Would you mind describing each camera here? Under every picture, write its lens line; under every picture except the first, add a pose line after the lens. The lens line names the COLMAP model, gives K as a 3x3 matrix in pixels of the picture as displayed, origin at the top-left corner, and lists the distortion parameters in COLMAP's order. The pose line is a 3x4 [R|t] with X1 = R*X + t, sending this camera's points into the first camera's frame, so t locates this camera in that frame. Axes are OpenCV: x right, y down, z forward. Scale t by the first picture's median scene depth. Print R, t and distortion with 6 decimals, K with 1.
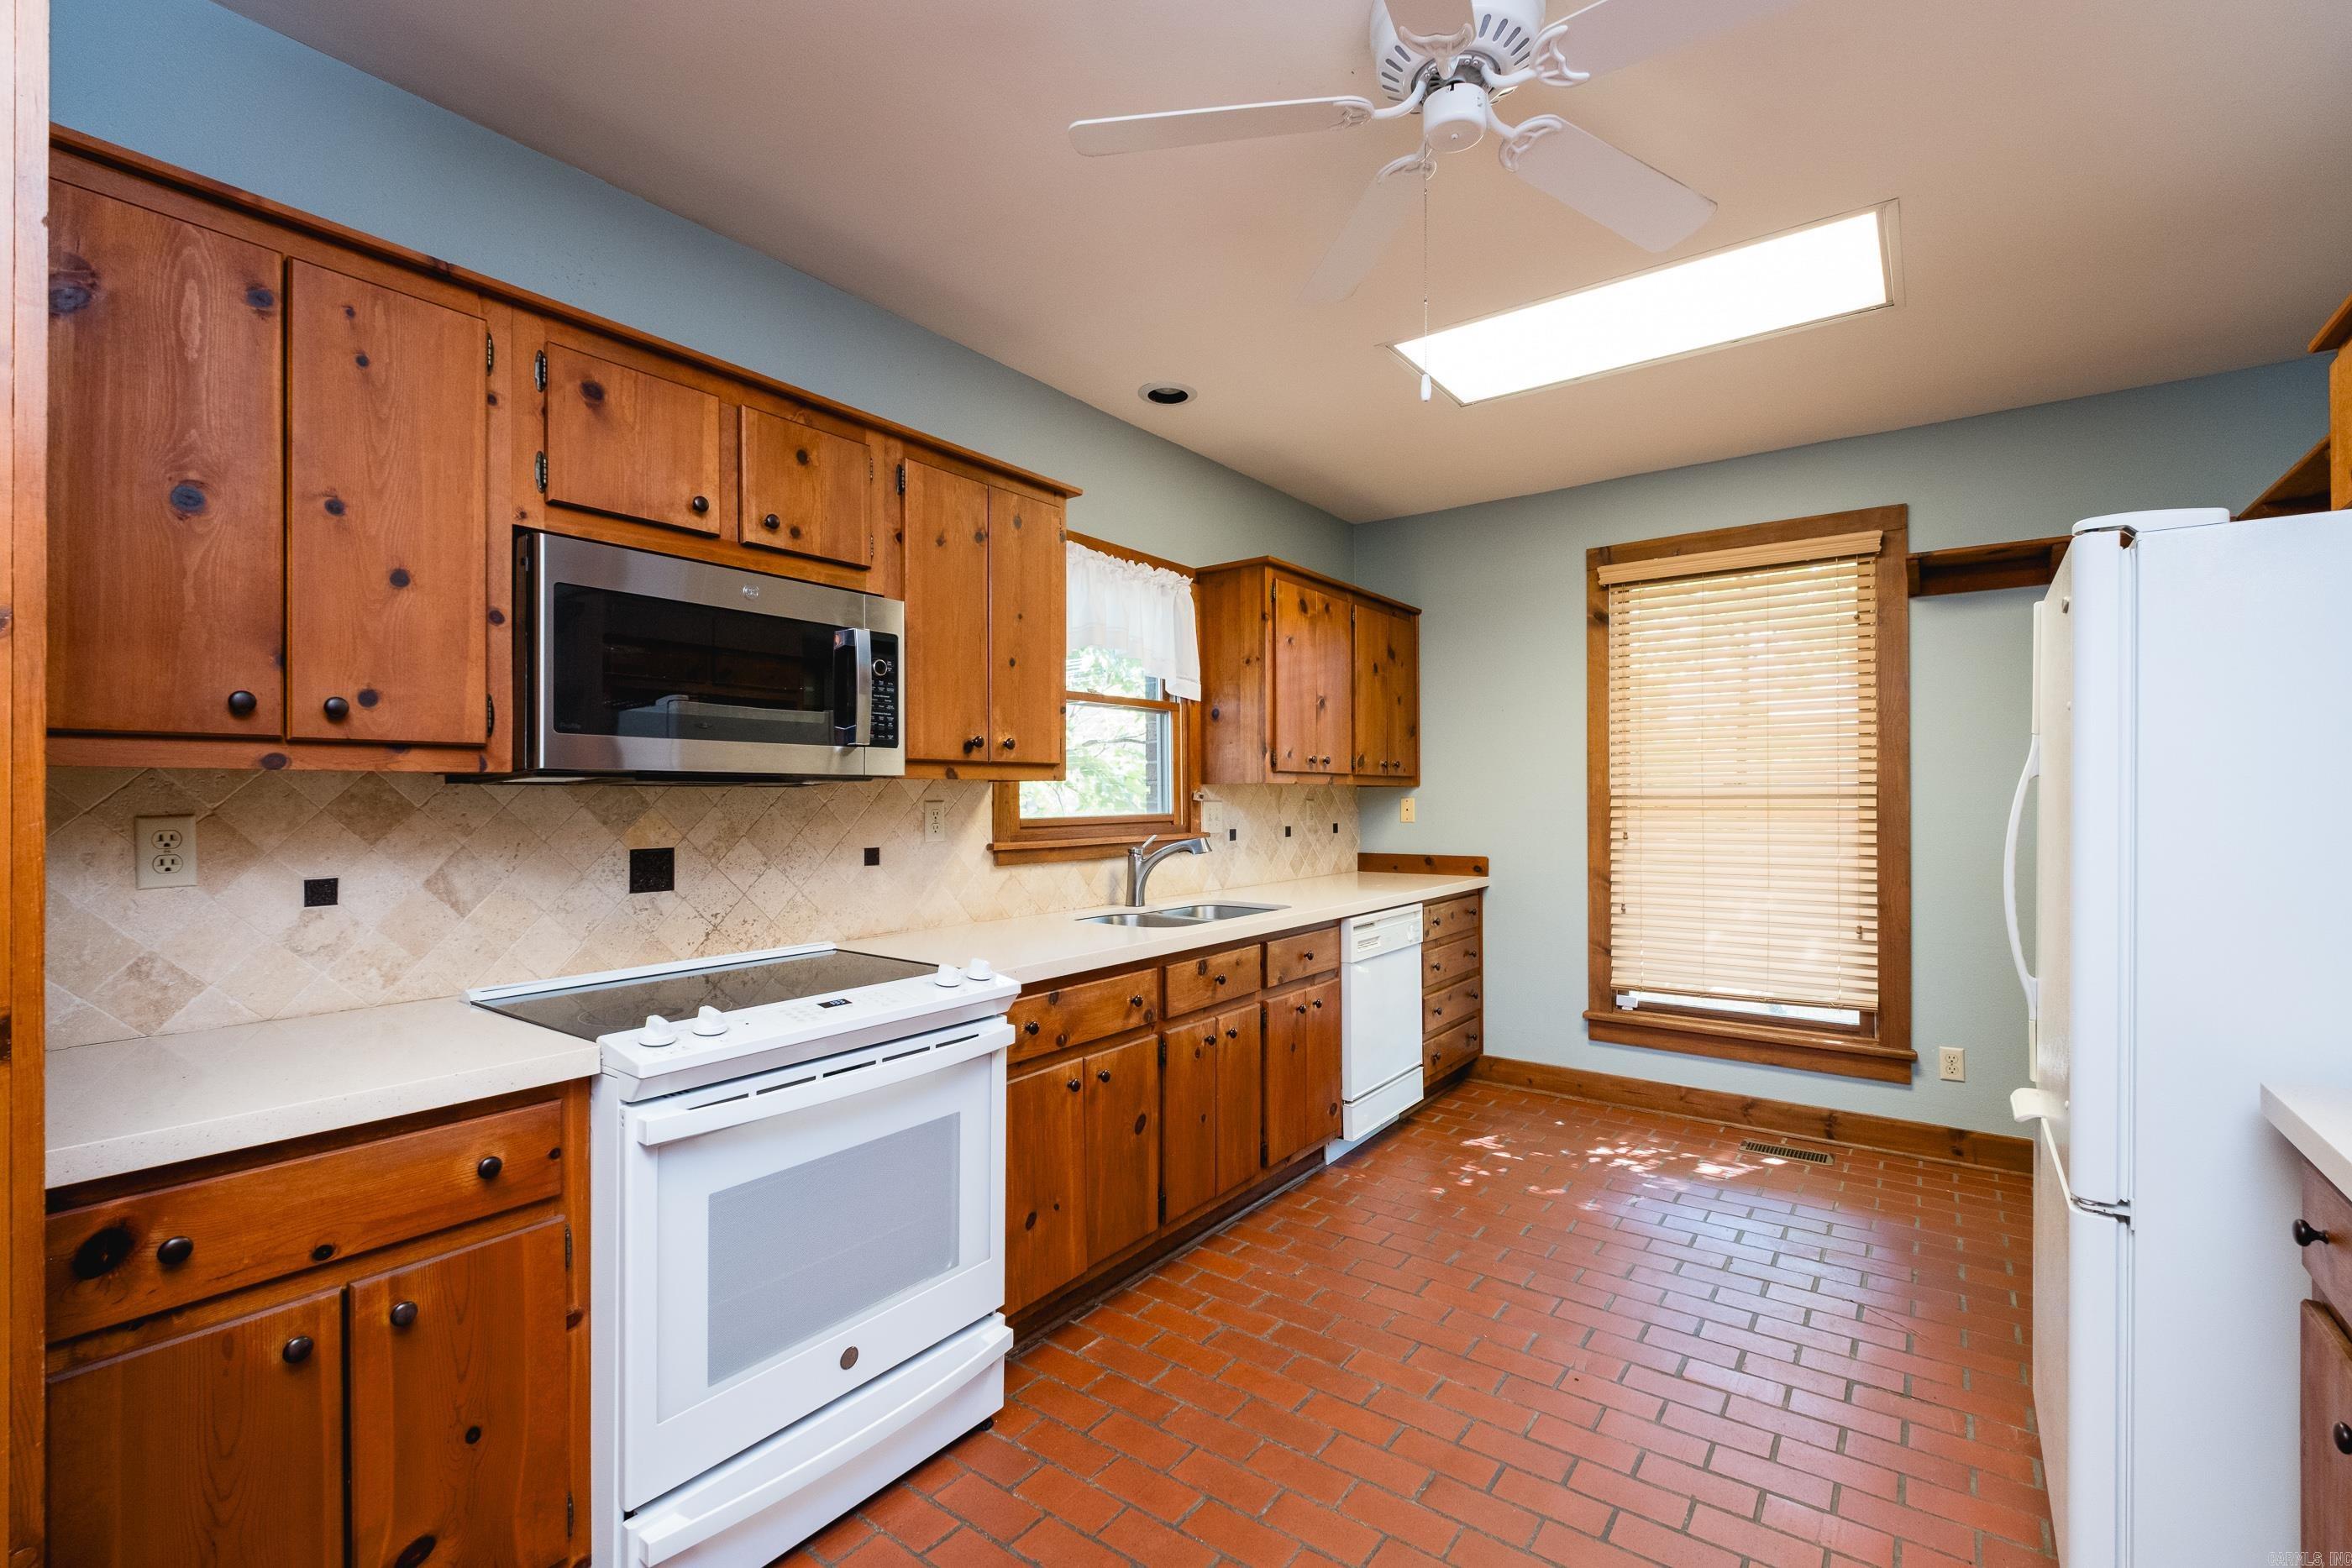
lens RADIAL K [[1015.3, 0, 1194.5], [0, 1015.3, 793.7], [0, 0, 1]] dist [0.008381, -0.005638]
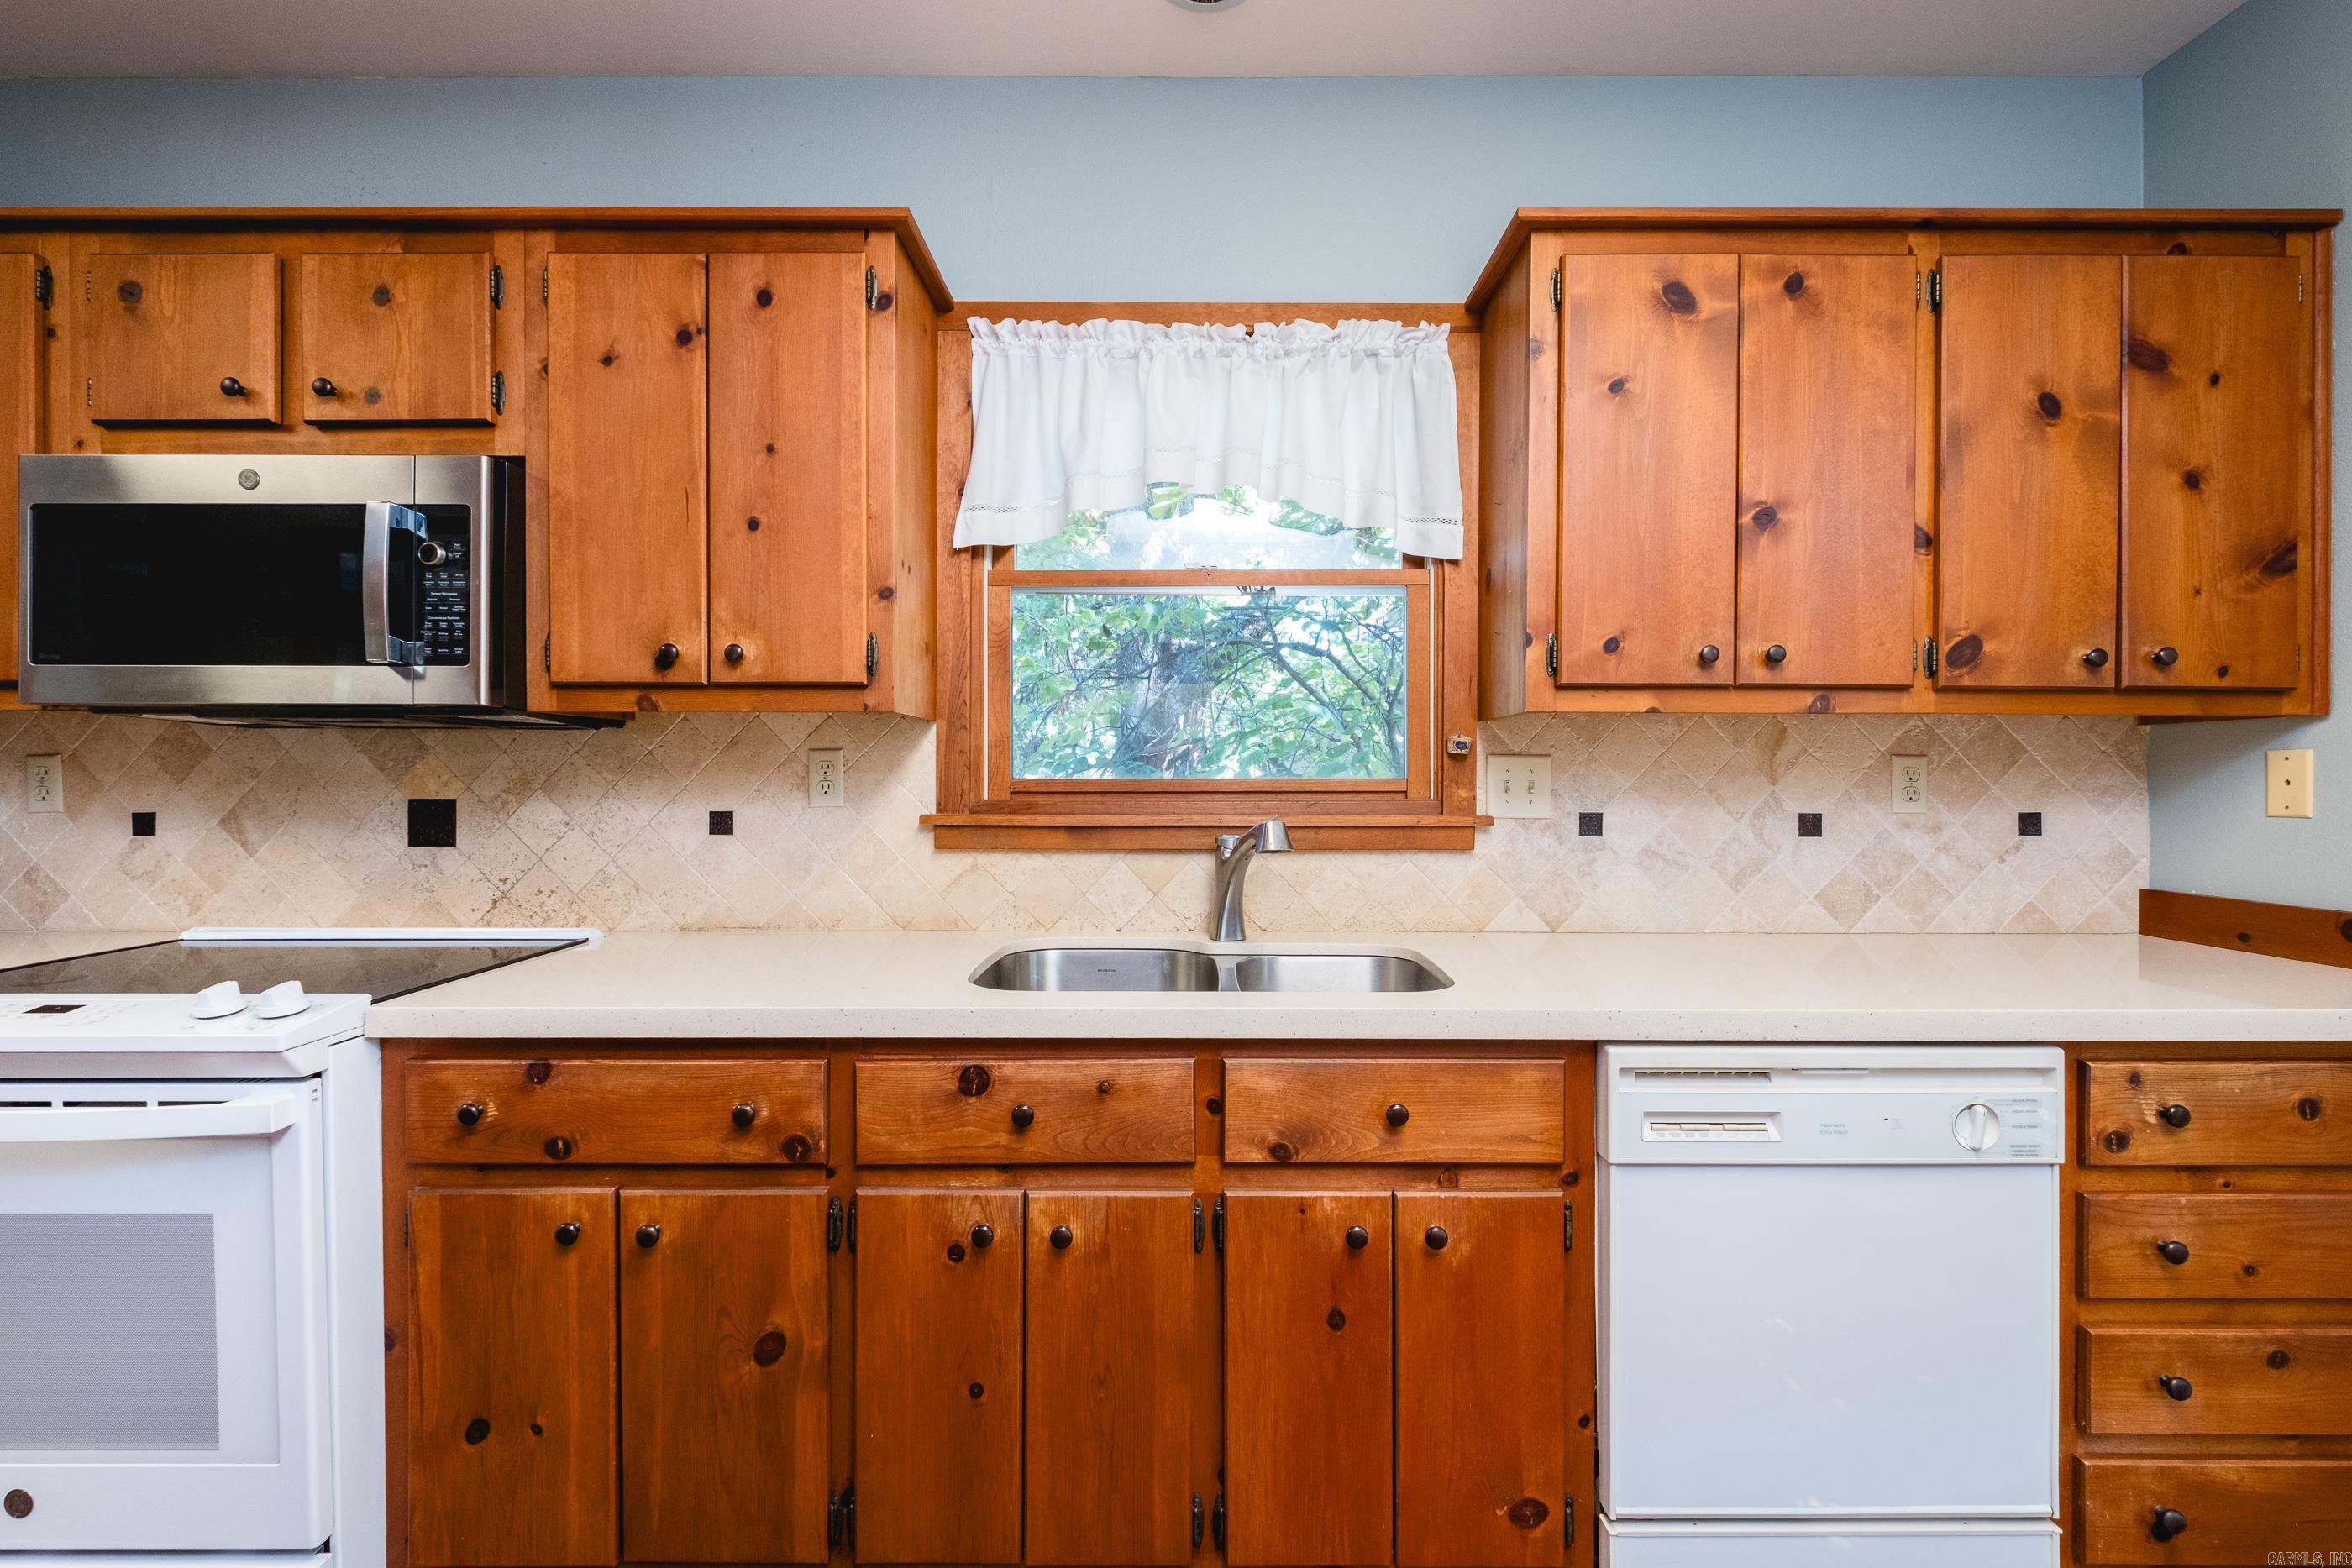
lens RADIAL K [[1015.3, 0, 1184.7], [0, 1015.3, 779.6], [0, 0, 1]] dist [0.008381, -0.005638]
pose [[0.588079, 0.007749, -0.808766, 0.524558], [-0.002660, 0.999967, 0.007647, 0.025304], [0.808799, -0.002345, 0.588081, 0.904689]]
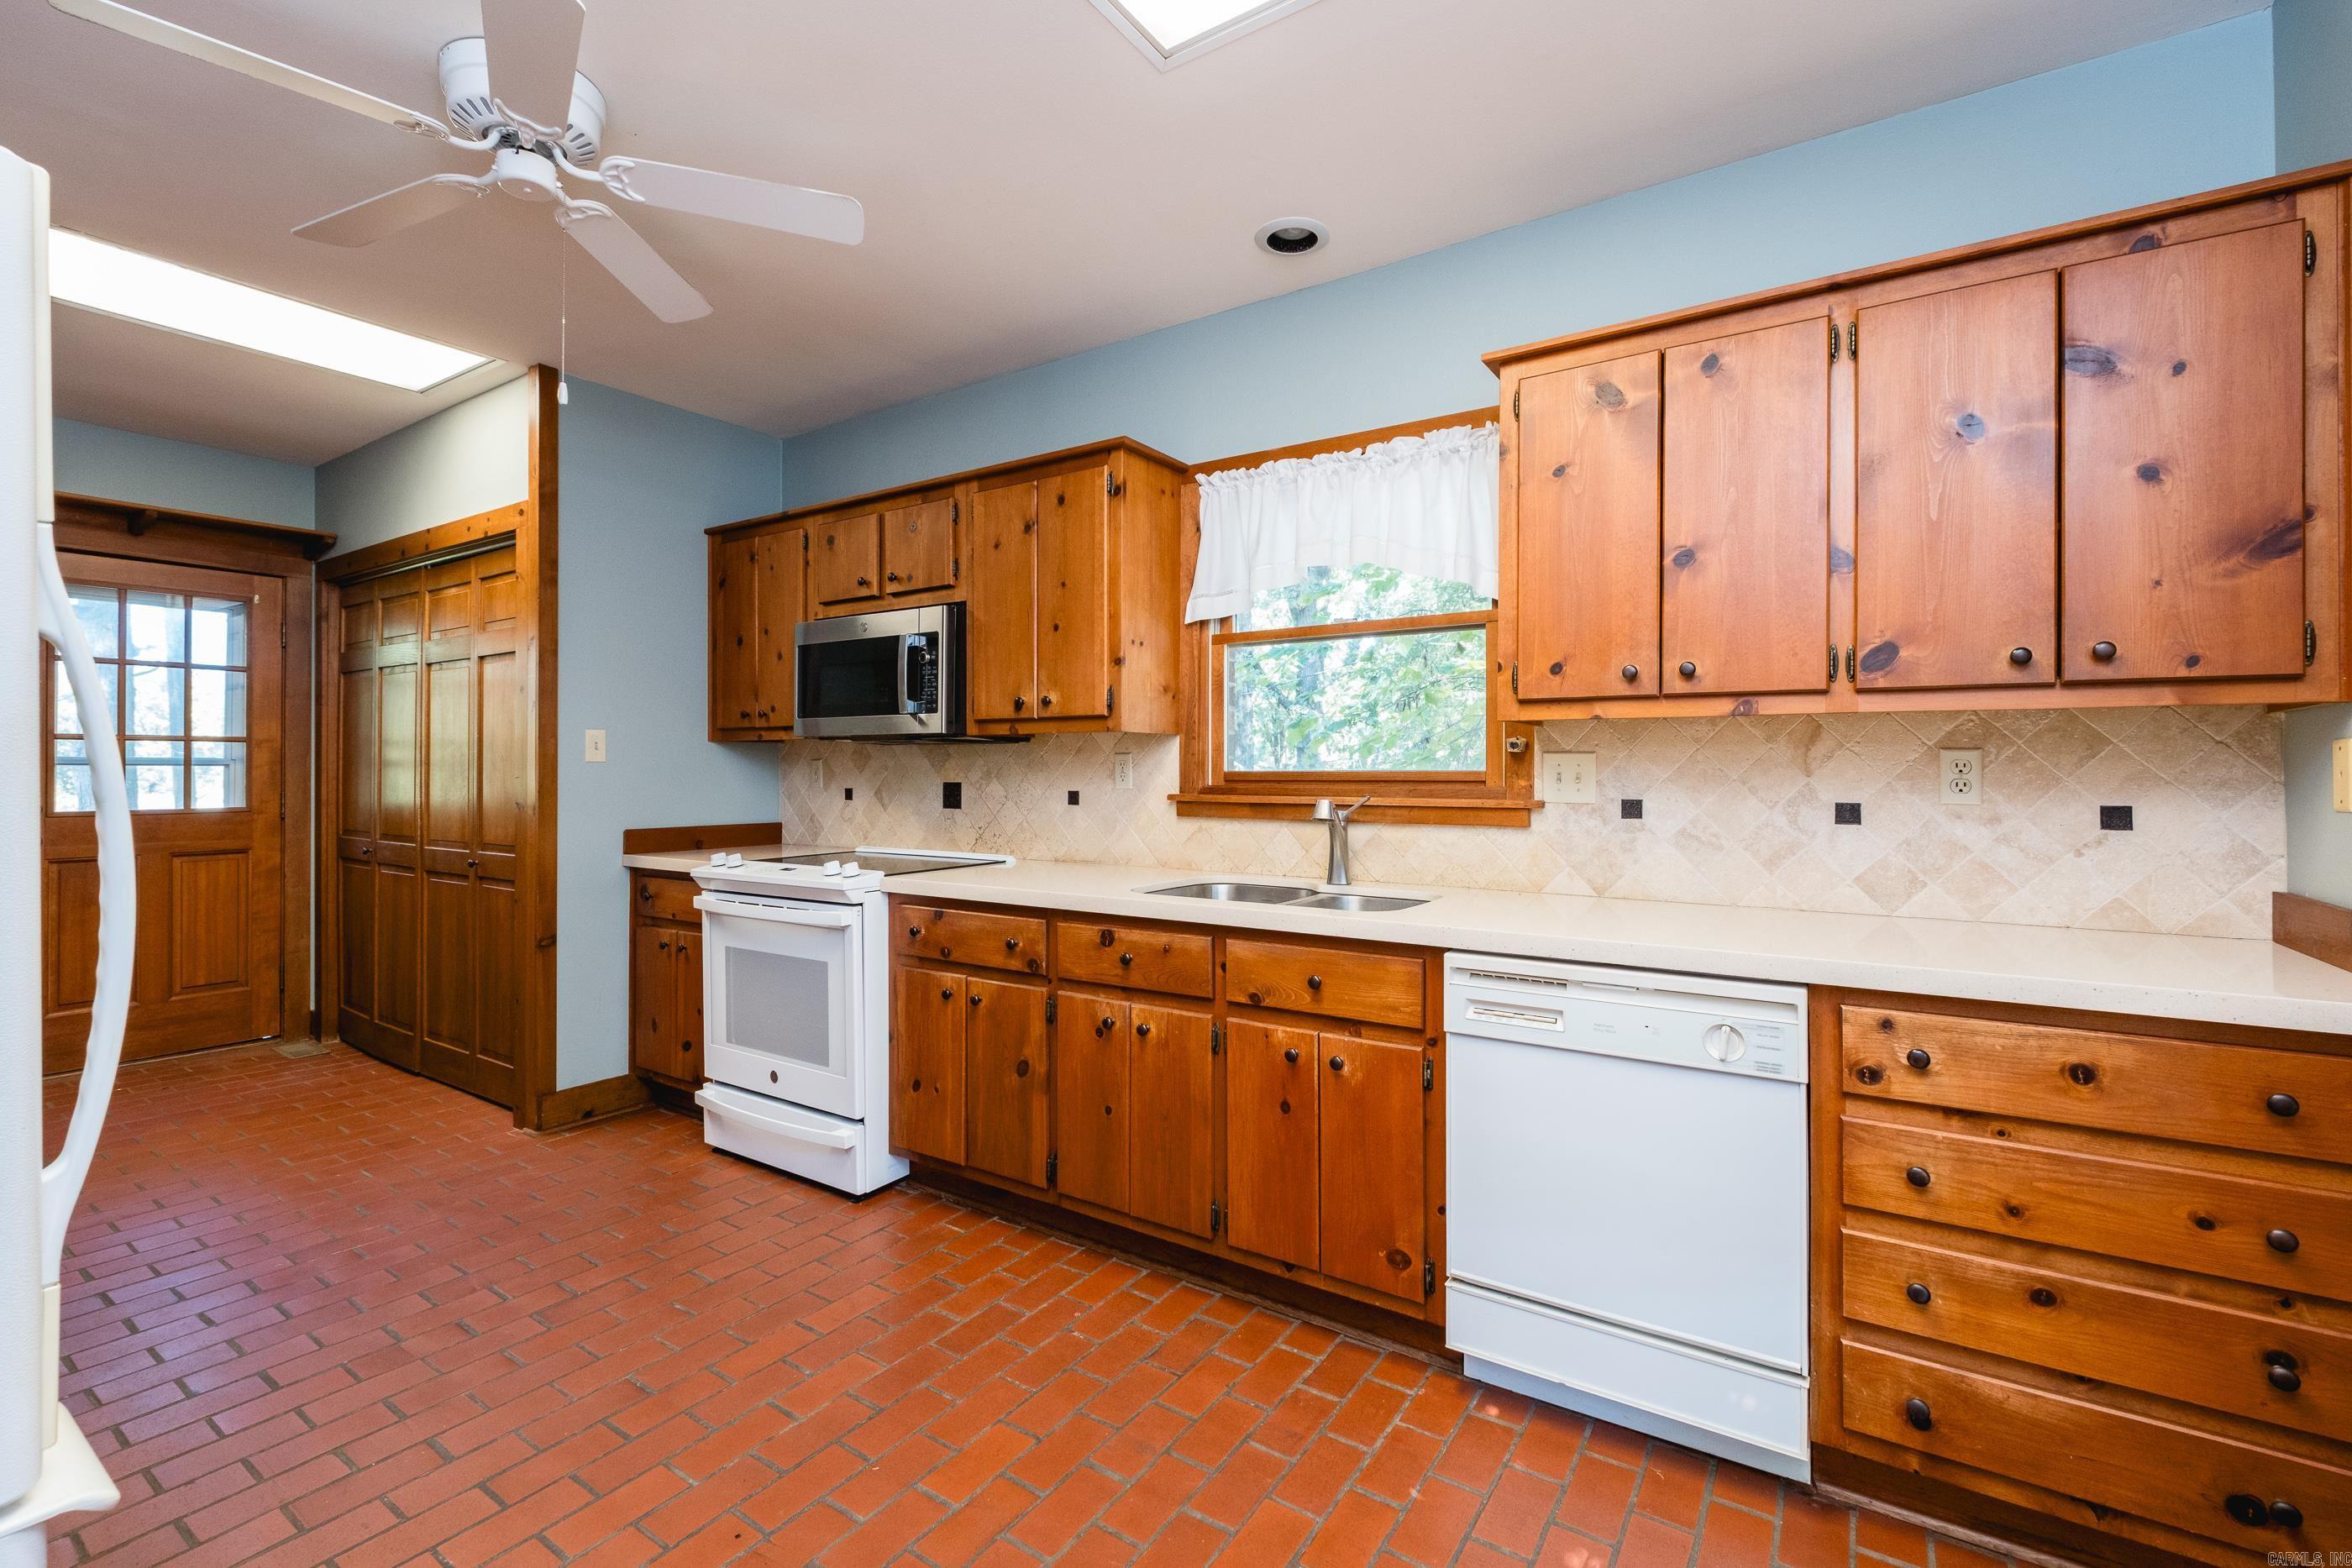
lens RADIAL K [[1015.3, 0, 1188.4], [0, 1015.3, 765.6], [0, 0, 1]] dist [0.008381, -0.005638]
pose [[0.047267, -0.002463, -0.998879, 1.012805], [-0.000804, 0.999997, -0.002504, 0.027265], [0.998882, 0.000922, 0.047265, 1.170110]]
